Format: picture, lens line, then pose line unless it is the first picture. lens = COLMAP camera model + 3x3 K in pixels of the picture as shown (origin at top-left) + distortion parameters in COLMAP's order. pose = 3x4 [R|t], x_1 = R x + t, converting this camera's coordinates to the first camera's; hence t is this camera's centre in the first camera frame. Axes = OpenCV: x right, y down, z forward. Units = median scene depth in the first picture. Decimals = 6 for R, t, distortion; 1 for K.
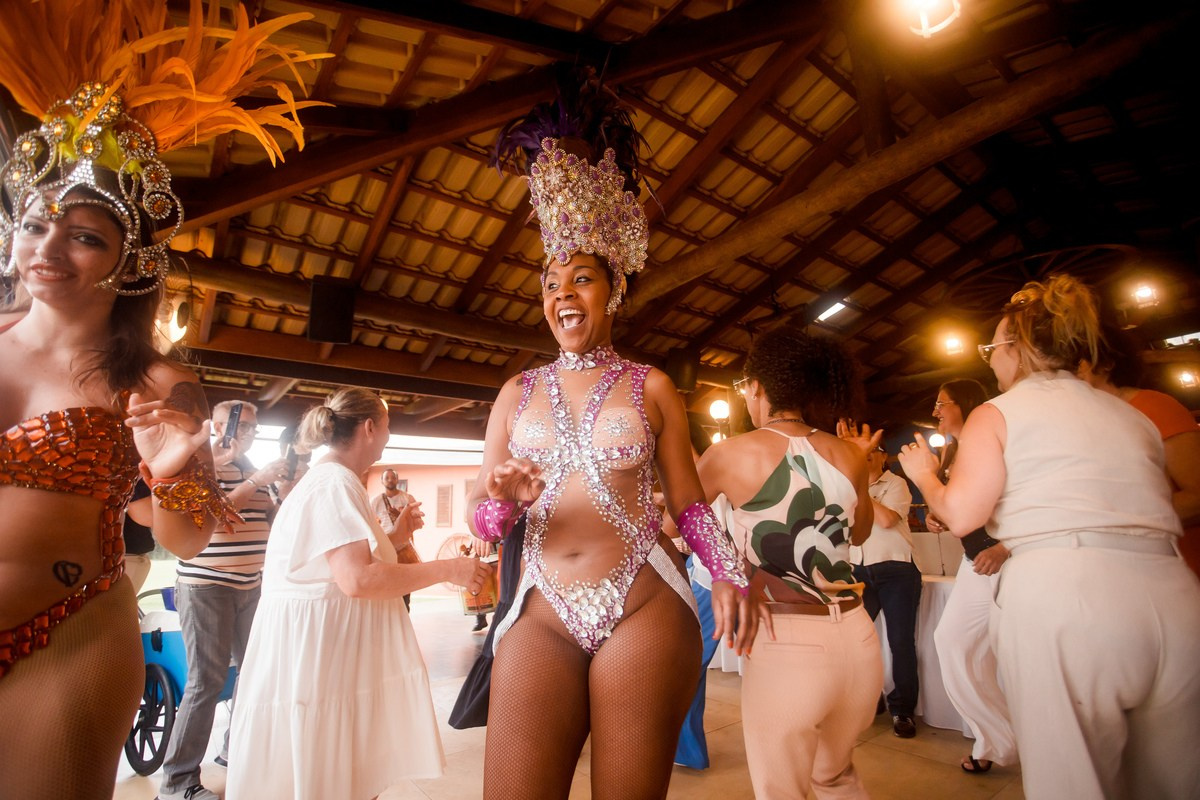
lens RADIAL K [[578.4, 0, 600.0], [0, 578.4, 400.0], [0, 0, 1]] dist [-0.063057, 0.000426]
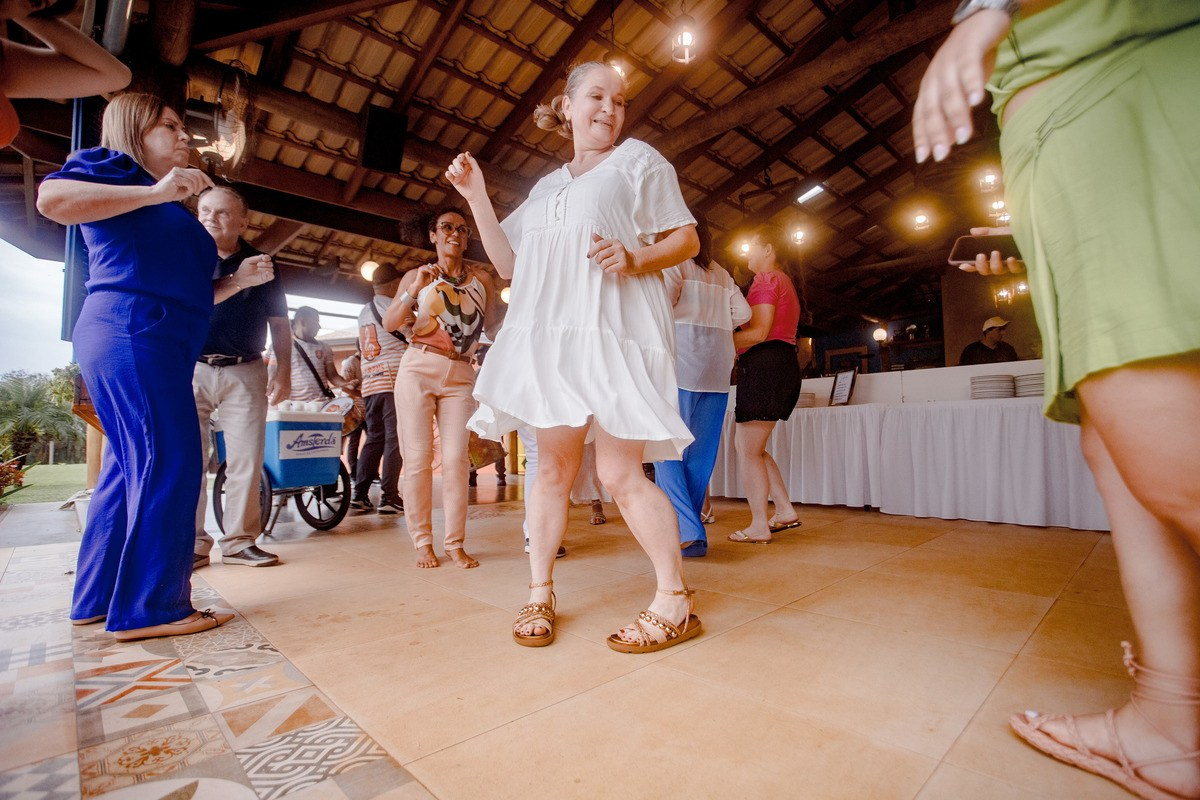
lens RADIAL K [[576.8, 0, 600.0], [0, 576.8, 400.0], [0, 0, 1]] dist [-0.060563, 0.022340]
pose [[0.993673, 0.020443, 0.110440, -0.157104], [-0.036726, 0.988382, 0.147489, 0.130639], [-0.106142, -0.150612, 0.982878, -0.123478]]
